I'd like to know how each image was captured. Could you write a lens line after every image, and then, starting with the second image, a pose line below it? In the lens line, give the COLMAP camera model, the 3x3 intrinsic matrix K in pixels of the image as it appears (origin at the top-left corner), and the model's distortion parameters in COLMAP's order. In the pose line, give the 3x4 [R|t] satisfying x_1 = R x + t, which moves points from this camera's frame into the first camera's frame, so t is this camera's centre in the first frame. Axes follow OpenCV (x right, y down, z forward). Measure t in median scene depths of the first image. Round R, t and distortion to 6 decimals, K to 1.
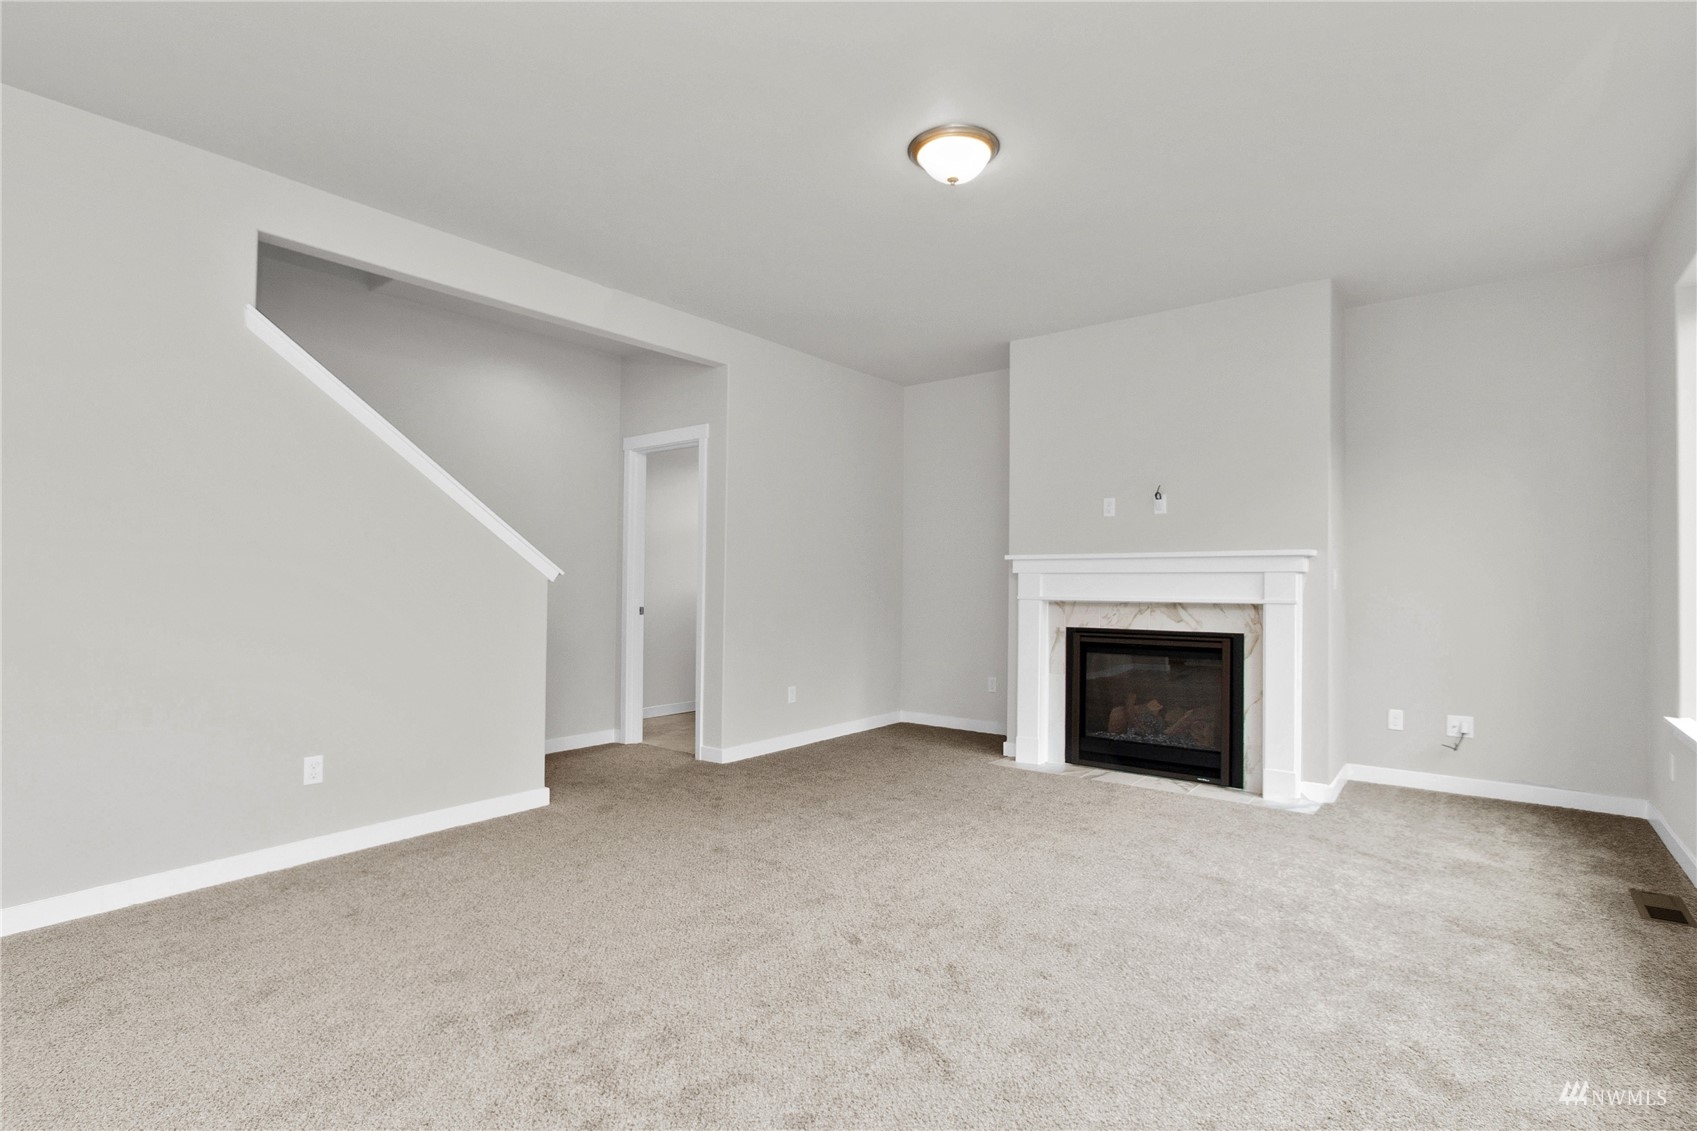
lens RADIAL K [[805.7, 0, 842.9], [0, 805.7, 569.5], [0, 0, 1]] dist [-0.015281, 0.009640]
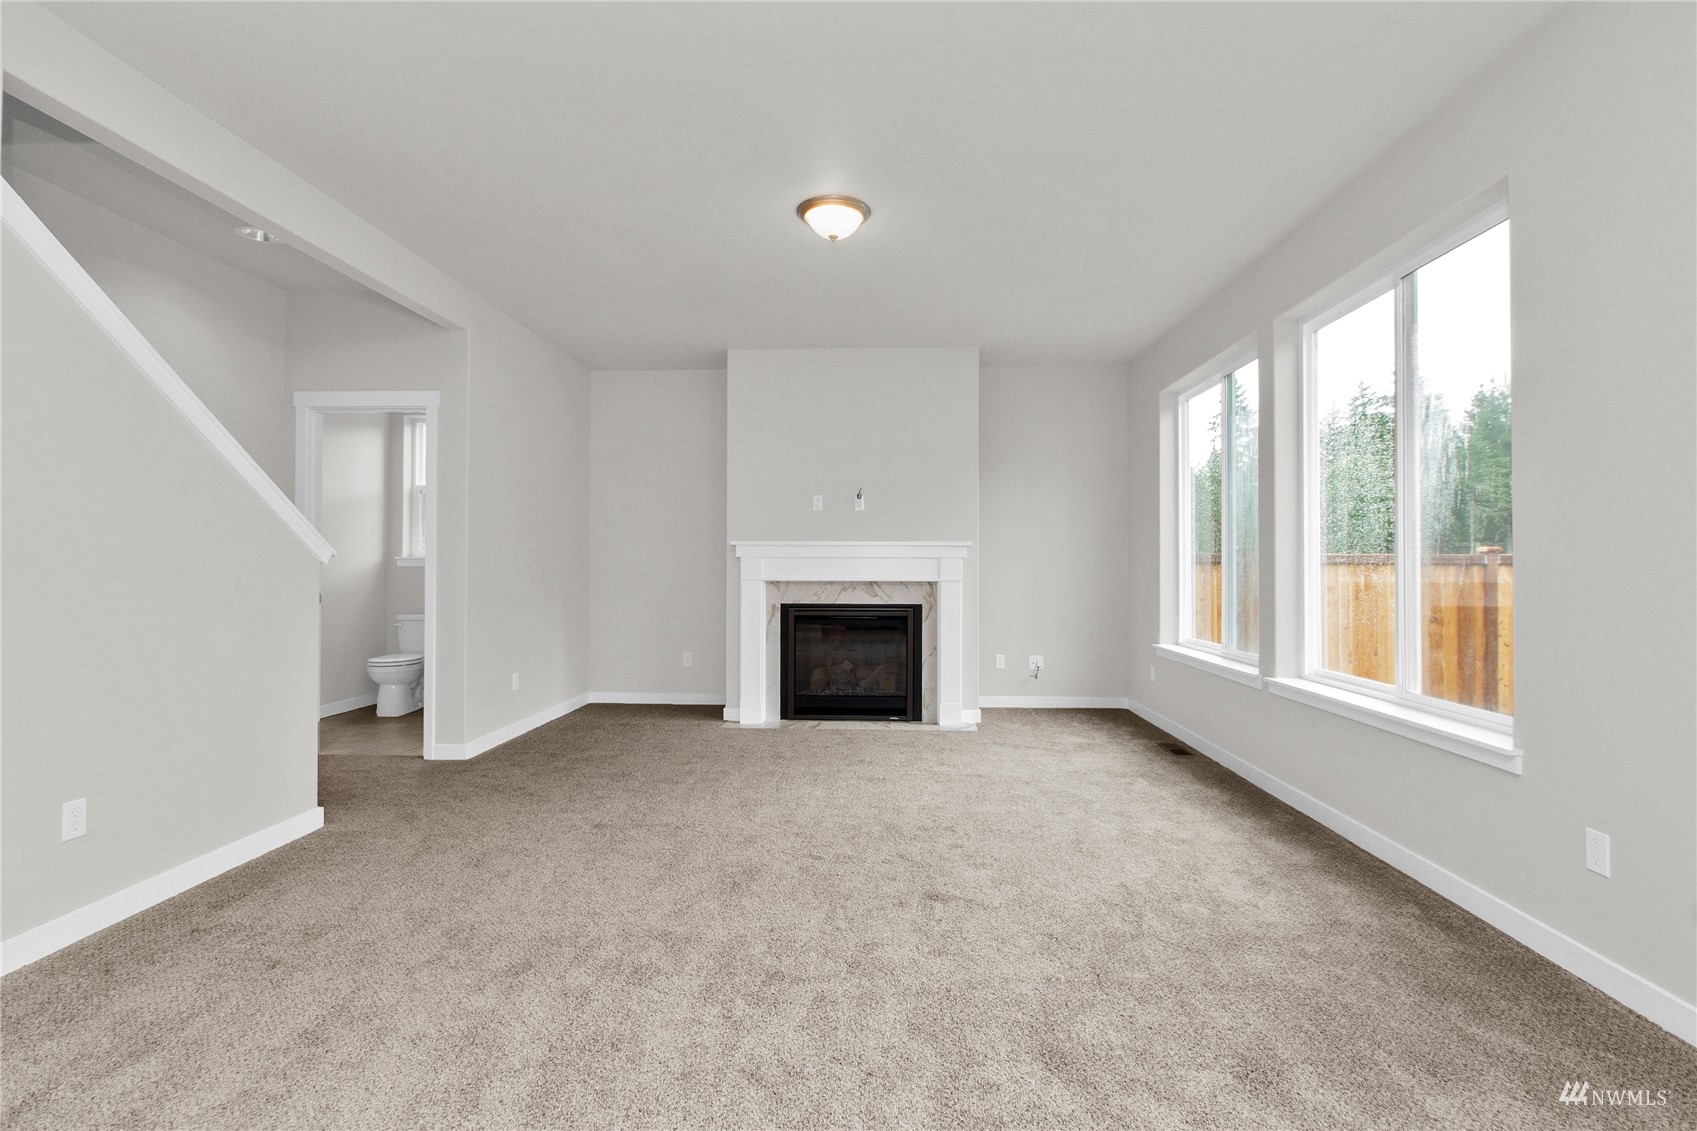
lens RADIAL K [[805.7, 0, 859.2], [0, 805.7, 559.0], [0, 0, 1]] dist [-0.015281, 0.009640]
pose [[0.810316, 0.004718, 0.585974, -0.362648], [-0.009354, 0.999944, 0.004884, 0.000005], [-0.585918, -0.009439, 0.810315, -0.015382]]
